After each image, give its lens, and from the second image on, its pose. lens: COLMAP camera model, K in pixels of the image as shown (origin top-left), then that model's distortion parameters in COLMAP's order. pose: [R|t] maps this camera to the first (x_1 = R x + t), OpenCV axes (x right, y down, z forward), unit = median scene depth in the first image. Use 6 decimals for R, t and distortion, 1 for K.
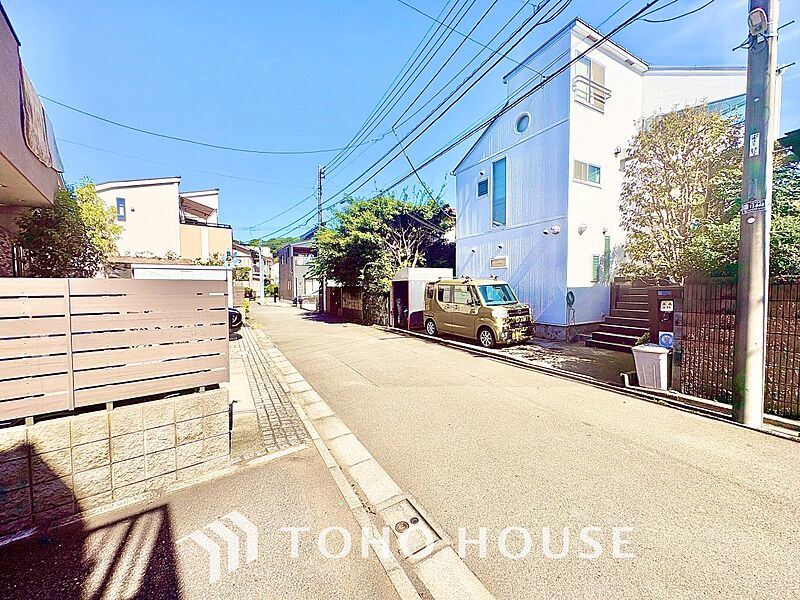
lens RADIAL K [[318.5, 0, 401.2], [0, 318.5, 301.8], [0, 0, 1]] dist [0.003174, -0.000147]
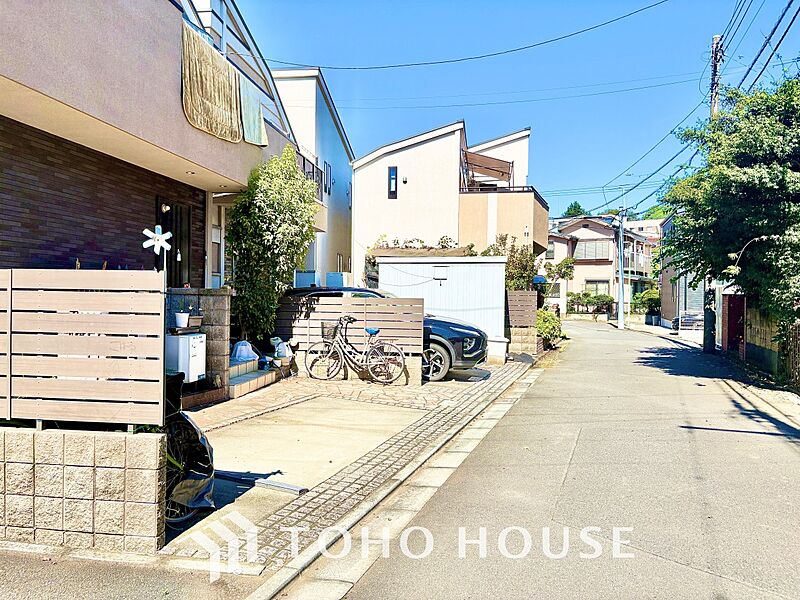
lens RADIAL K [[606.0, 0, 403.2], [0, 606.0, 300.4], [0, 0, 1]] dist [0.033699, -0.036536]
pose [[0.675710, 0.022195, -0.736833, 0.174769], [-0.050954, 0.998562, -0.016648, -0.002671], [0.735404, 0.048794, 0.675869, 0.123649]]
